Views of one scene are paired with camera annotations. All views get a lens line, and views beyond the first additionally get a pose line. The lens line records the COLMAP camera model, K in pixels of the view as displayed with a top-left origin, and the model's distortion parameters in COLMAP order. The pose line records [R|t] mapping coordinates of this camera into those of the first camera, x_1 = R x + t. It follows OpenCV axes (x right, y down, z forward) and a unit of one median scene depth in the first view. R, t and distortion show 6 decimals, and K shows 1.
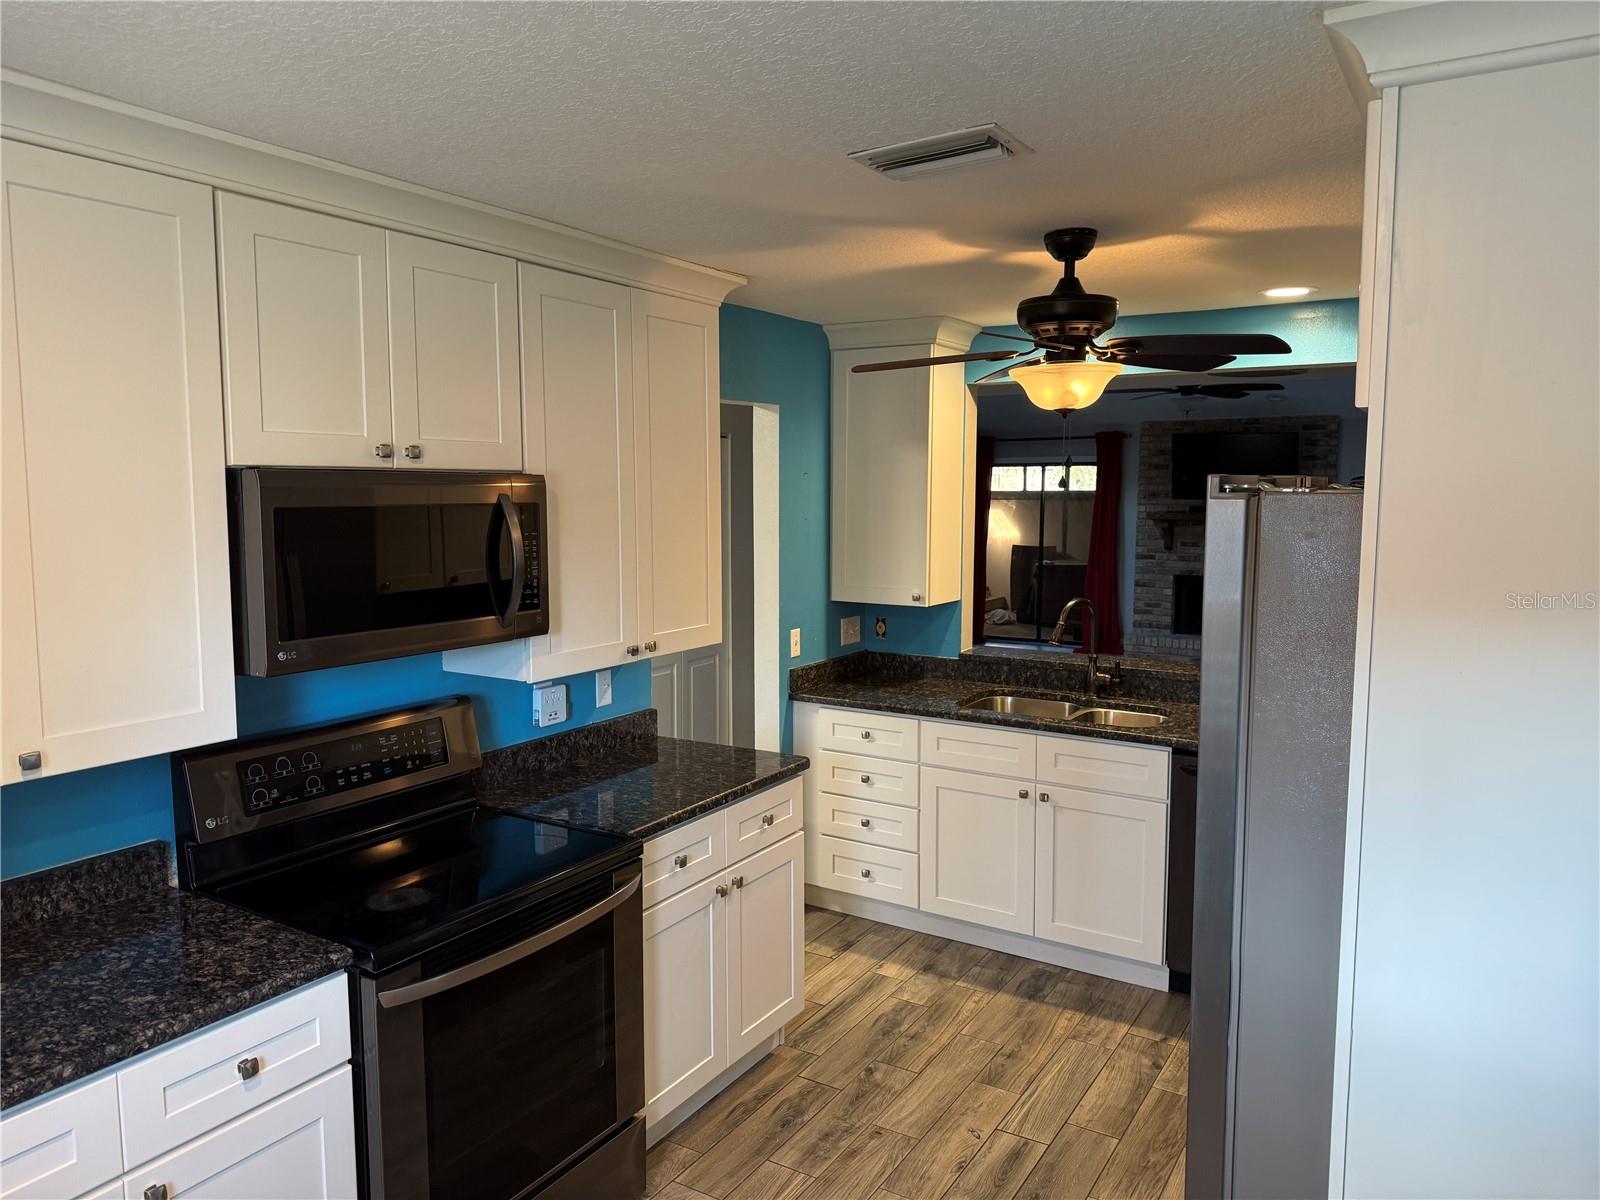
lens RADIAL K [[1139.4, 0, 785.5], [0, 1139.4, 591.1], [0, 0, 1]] dist [0.052057, -0.057843]
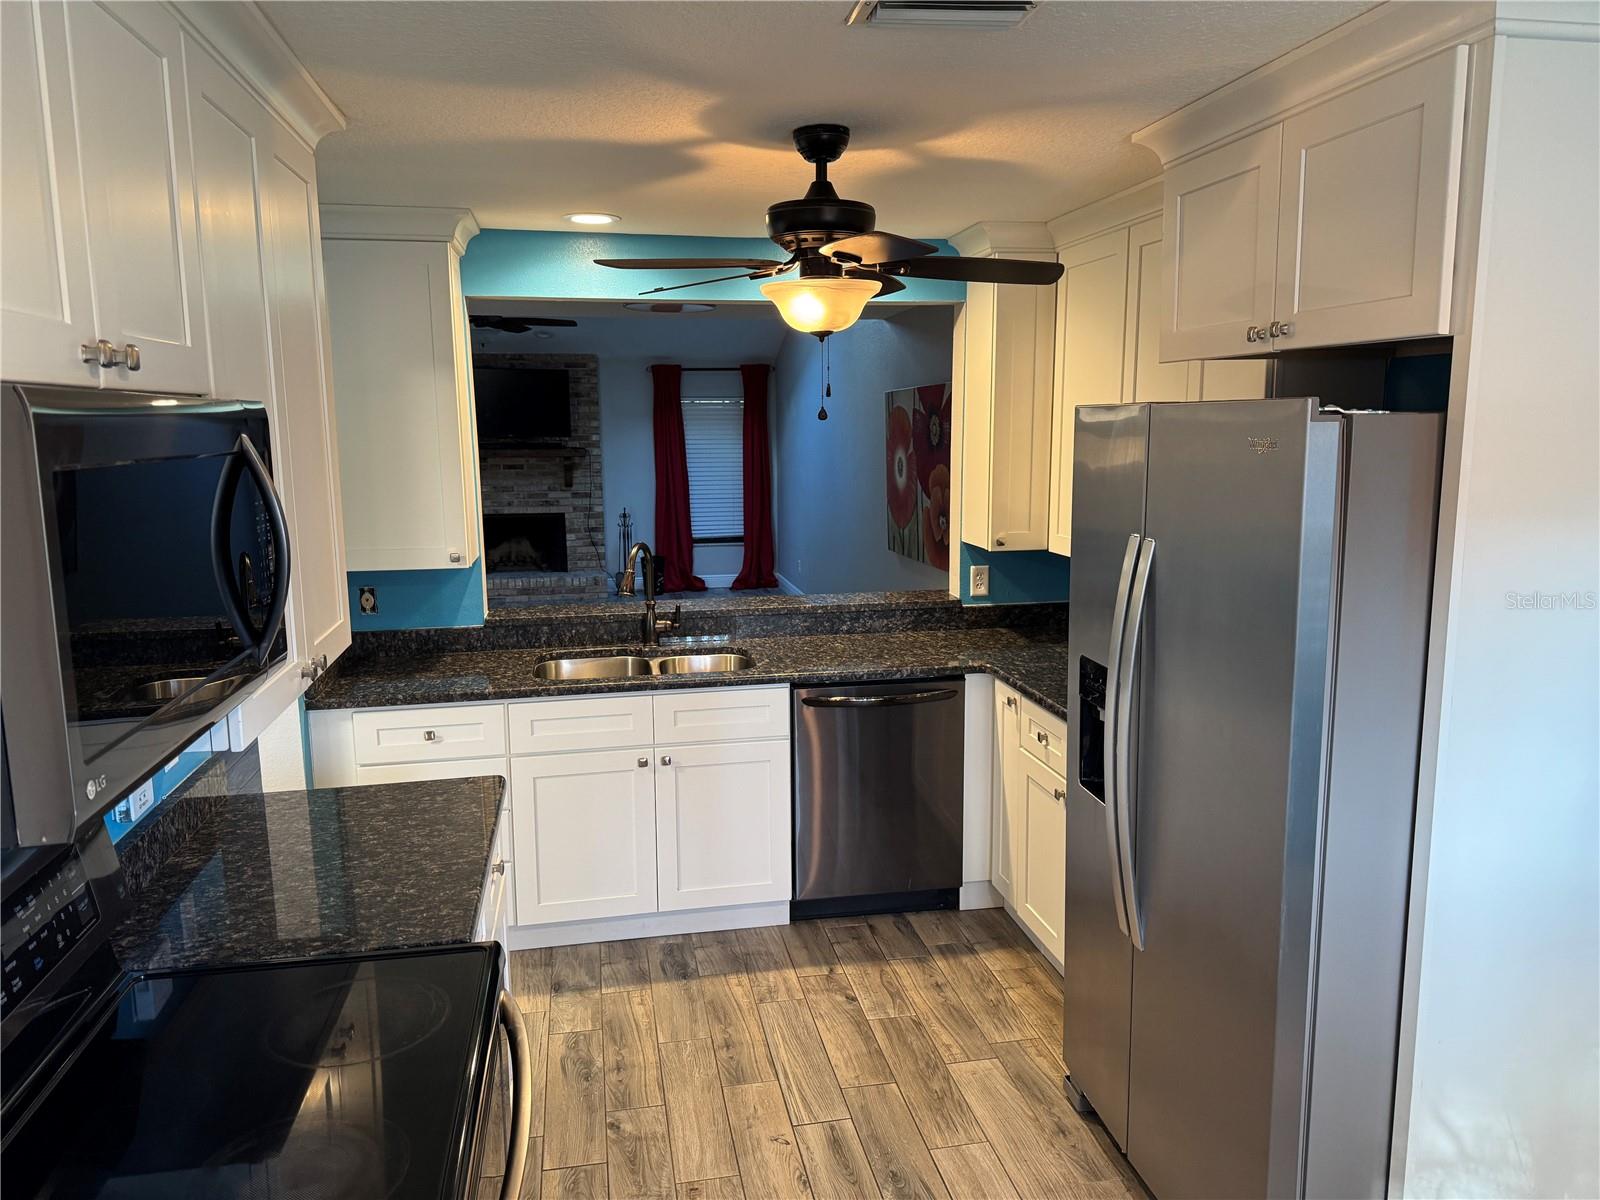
lens RADIAL K [[1139.4, 0, 794.8], [0, 1139.4, 590.4], [0, 0, 1]] dist [0.052057, -0.057843]
pose [[0.736753, -0.111265, 0.666944, -0.313892], [0.076225, 0.993748, 0.081581, -0.024292], [-0.671851, -0.009267, 0.740628, 0.272783]]
